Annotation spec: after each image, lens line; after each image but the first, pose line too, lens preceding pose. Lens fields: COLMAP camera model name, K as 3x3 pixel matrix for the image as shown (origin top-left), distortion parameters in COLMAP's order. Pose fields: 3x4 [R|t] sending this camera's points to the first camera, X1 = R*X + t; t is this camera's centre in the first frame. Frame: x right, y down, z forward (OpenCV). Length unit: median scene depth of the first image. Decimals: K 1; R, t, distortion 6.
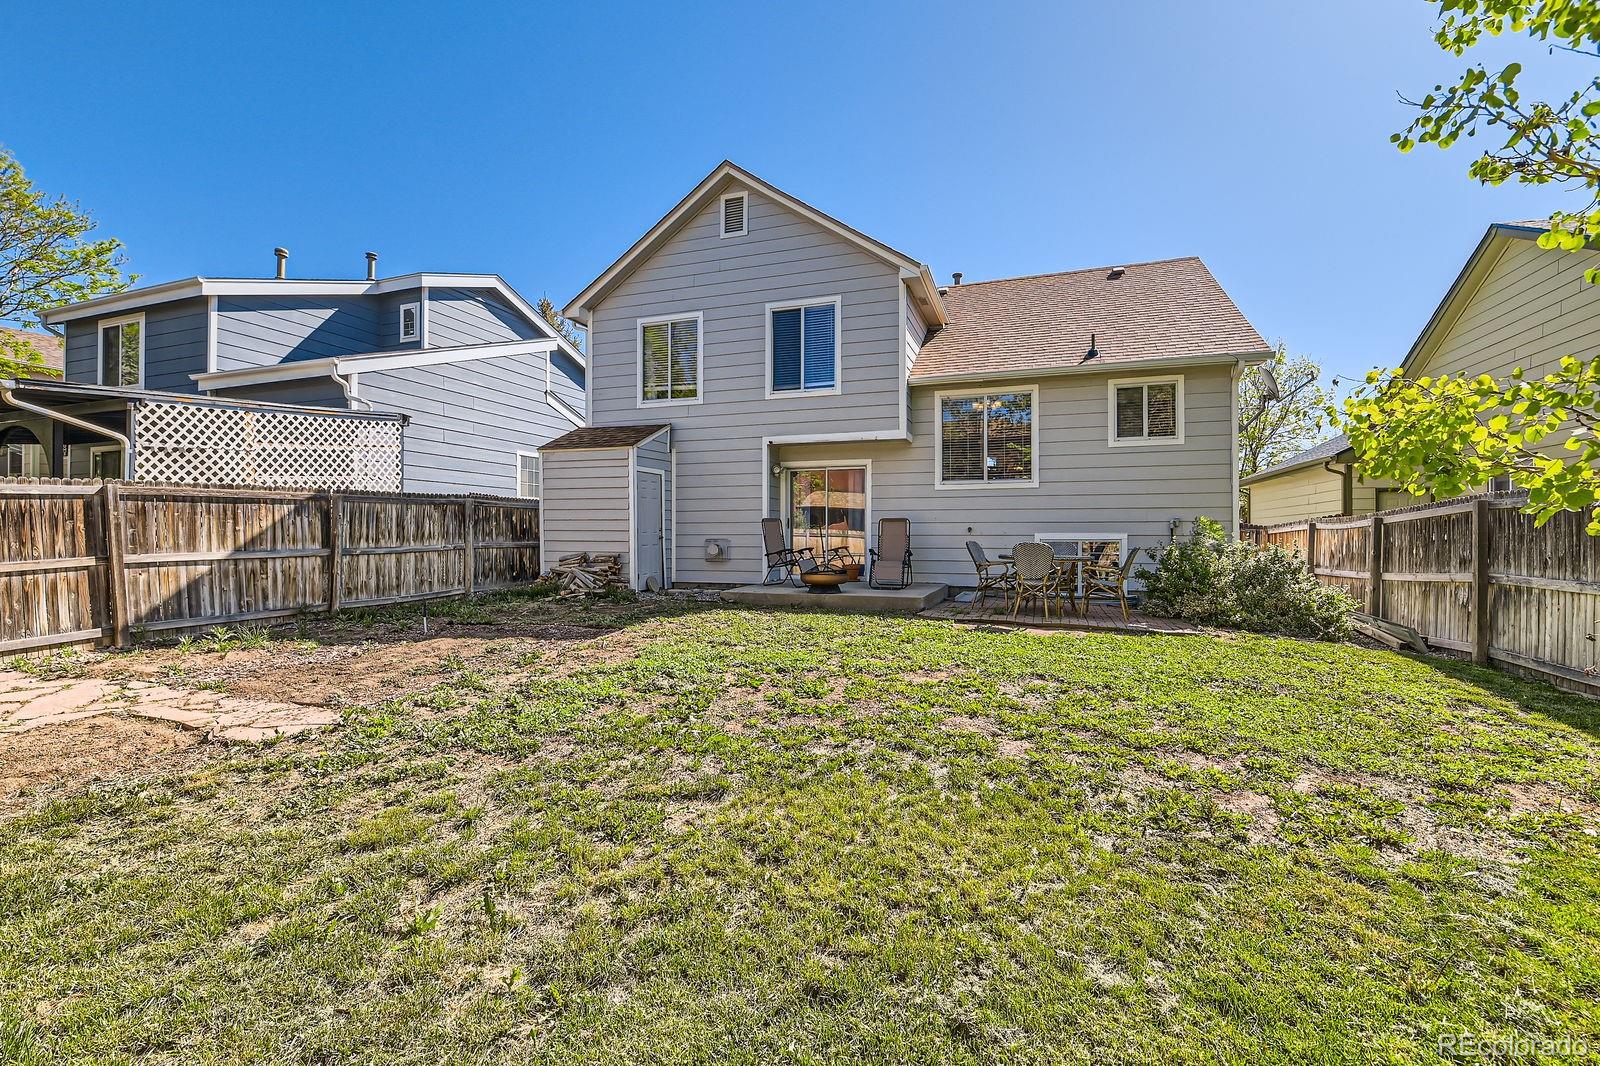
lens RADIAL K [[685.2, 0, 807.2], [0, 685.2, 534.7], [0, 0, 1]] dist [0.012299, -0.008101]
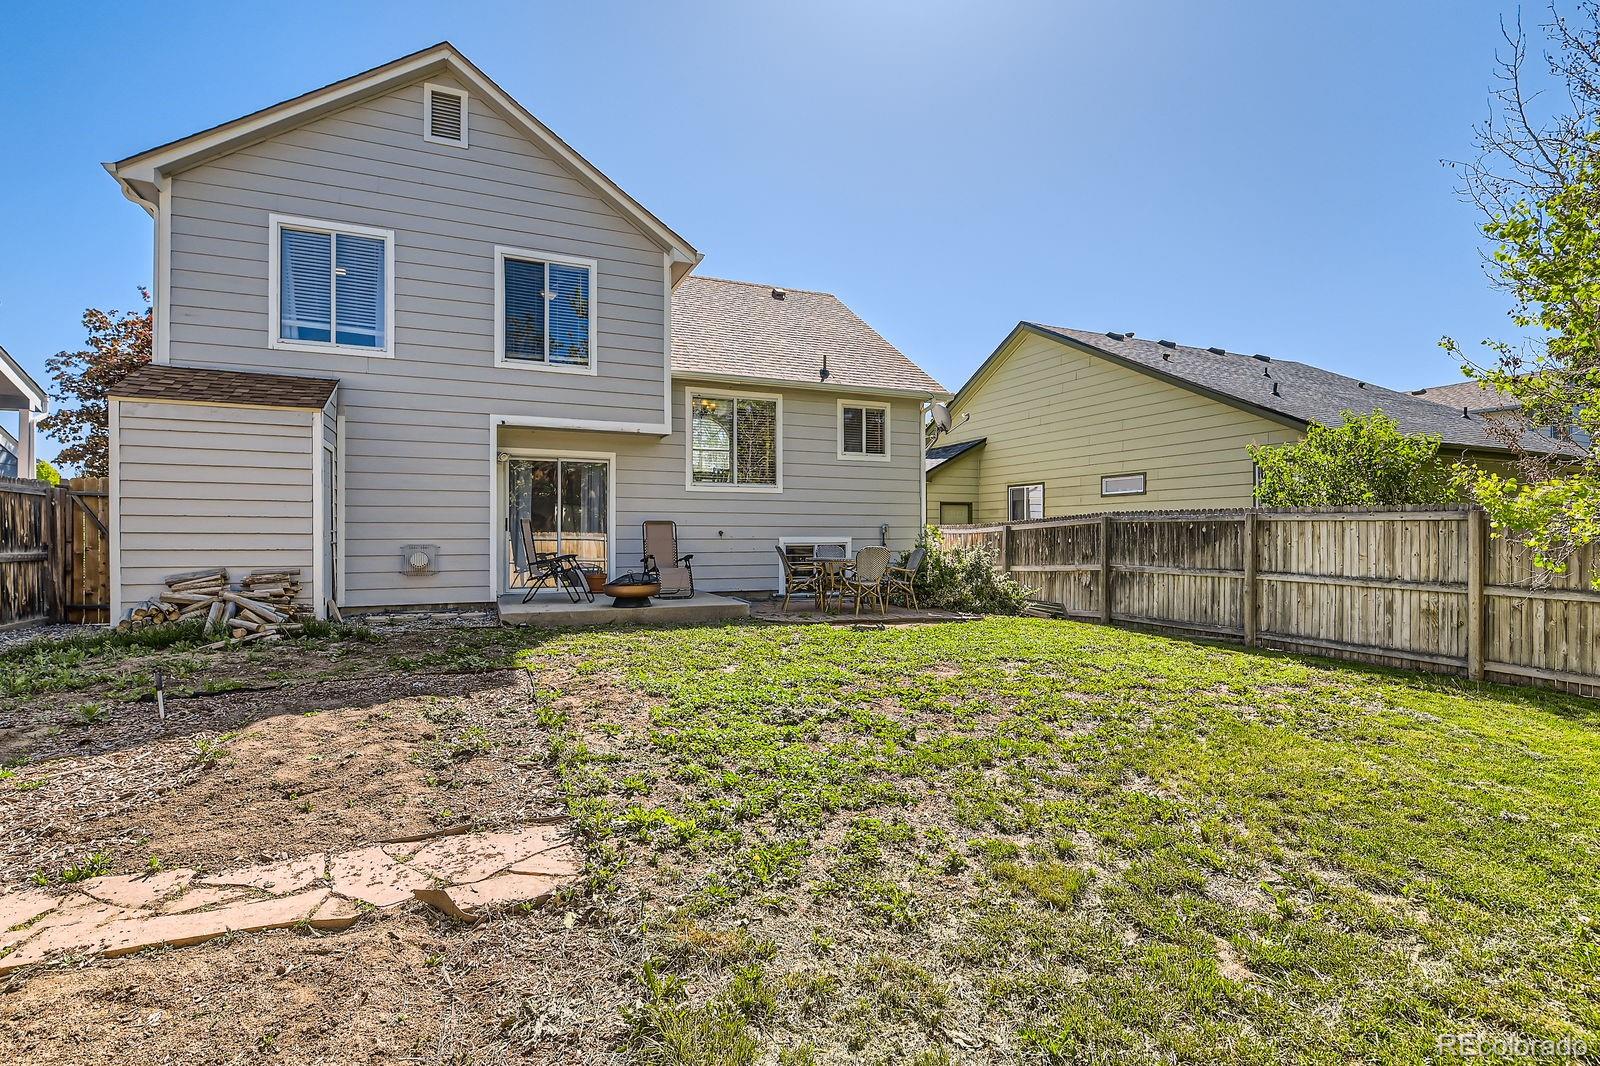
lens RADIAL K [[757.5, 0, 800.0], [0, 757.5, 533.0], [0, 0, 1]] dist [0.007672, -0.000576]
pose [[0.739910, 0.002234, 0.672703, -0.405678], [-0.001131, 0.999997, -0.002078, -0.005959], [-0.672705, 0.000777, 0.739910, 0.127683]]
